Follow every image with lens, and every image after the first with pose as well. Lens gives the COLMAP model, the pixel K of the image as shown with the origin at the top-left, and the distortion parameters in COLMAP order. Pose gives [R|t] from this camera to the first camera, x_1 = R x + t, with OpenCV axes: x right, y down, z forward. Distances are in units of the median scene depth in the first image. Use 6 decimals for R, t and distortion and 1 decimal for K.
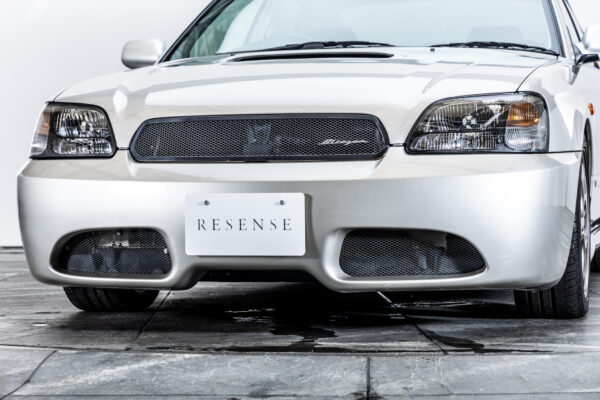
lens RADIAL K [[1632.8, 0, 300.0], [0, 1632.8, 200.0], [0, 0, 1]] dist [-0.032827, -0.088328]
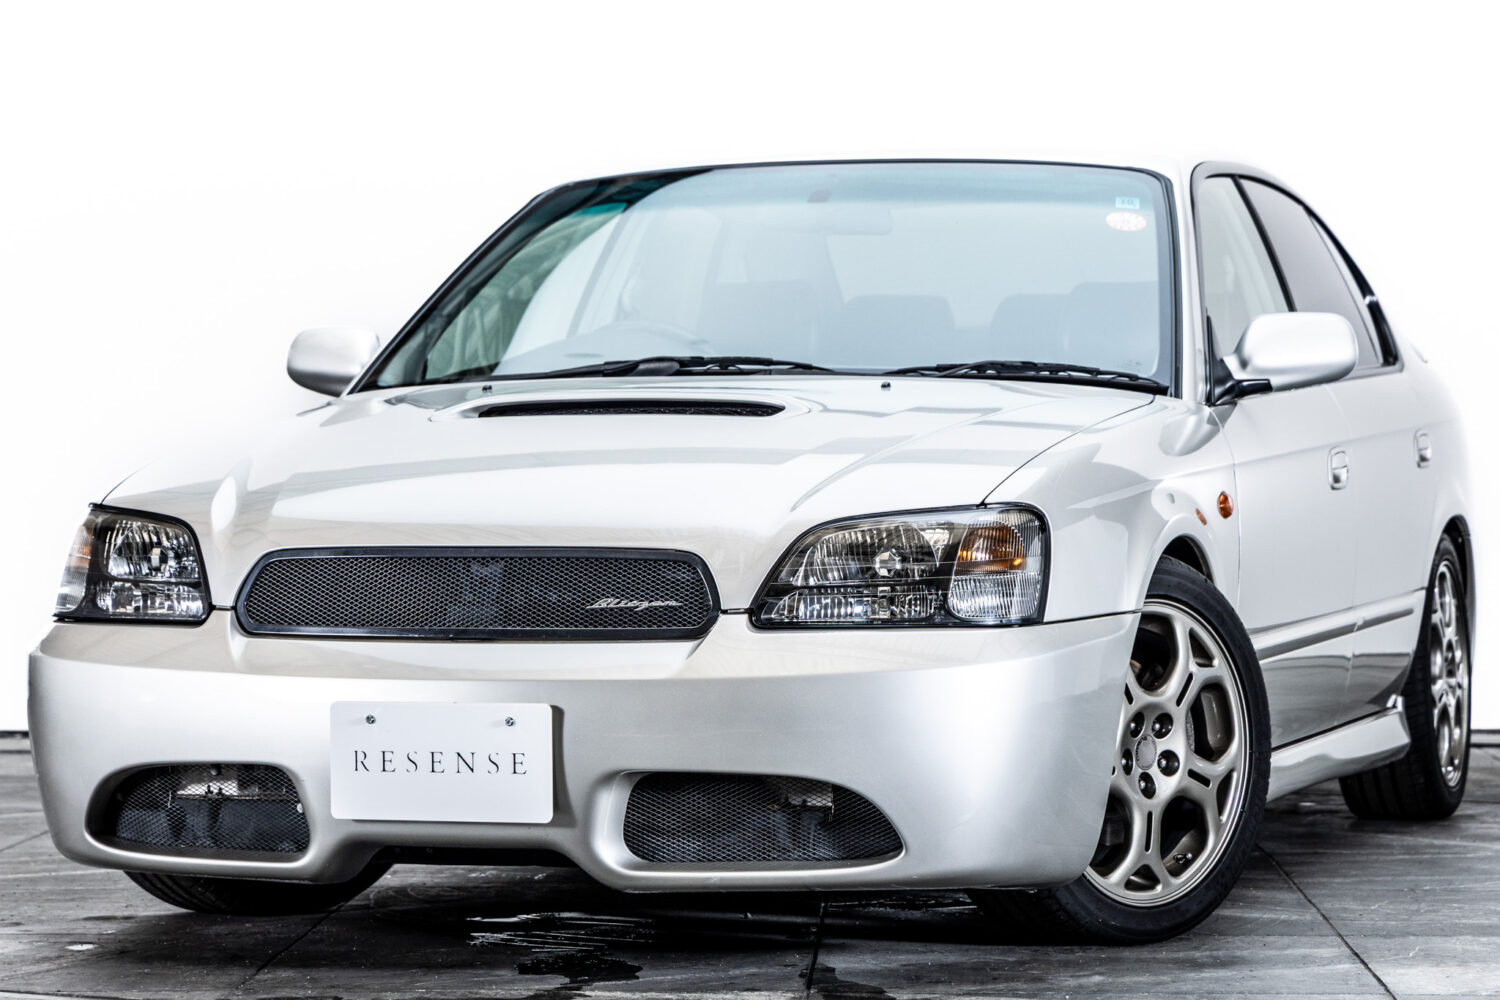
lens RADIAL K [[4927.9, 0, 750.0], [0, 4927.9, 500.0], [0, 0, 1]] dist [-0.075266, 2.433514]
pose [[0.997422, 0.006119, -0.071504, 0.170585], [-0.006654, 0.999952, -0.007252, -0.055938], [0.071456, 0.007709, 0.997414, -0.547802]]
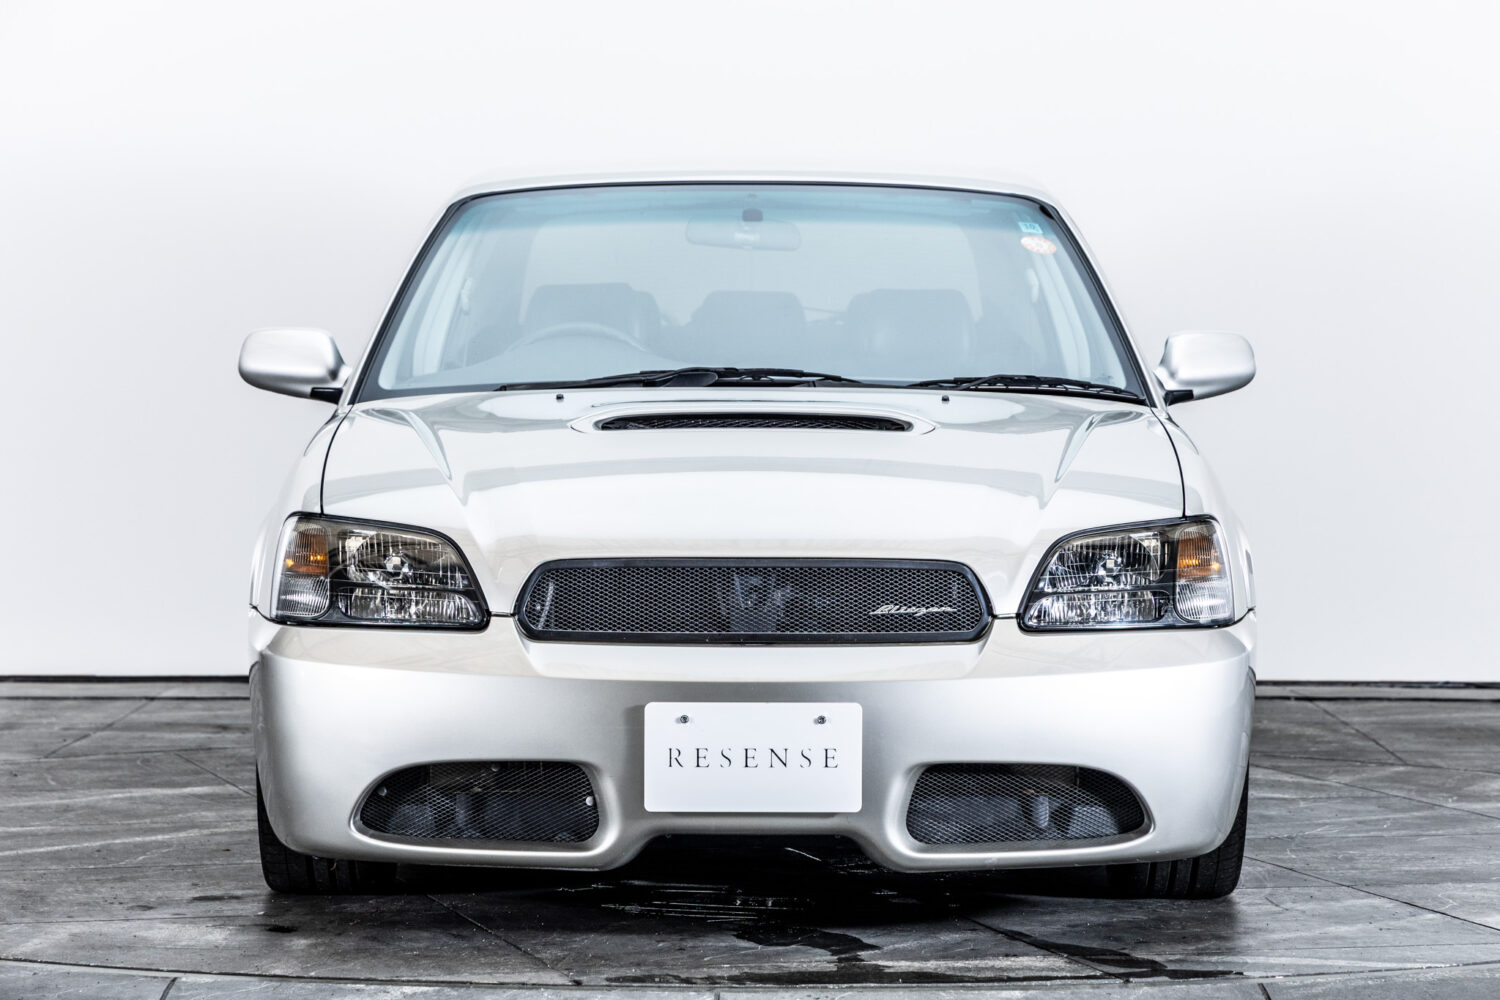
lens RADIAL K [[4927.9, 0, 750.0], [0, 4927.9, 500.0], [0, 0, 1]] dist [-0.075266, 2.433514]
pose [[0.970349, 0.006411, 0.241624, -0.432525], [-0.008890, 0.999918, 0.009170, -0.086821], [-0.241546, -0.011046, 0.970327, -0.637477]]
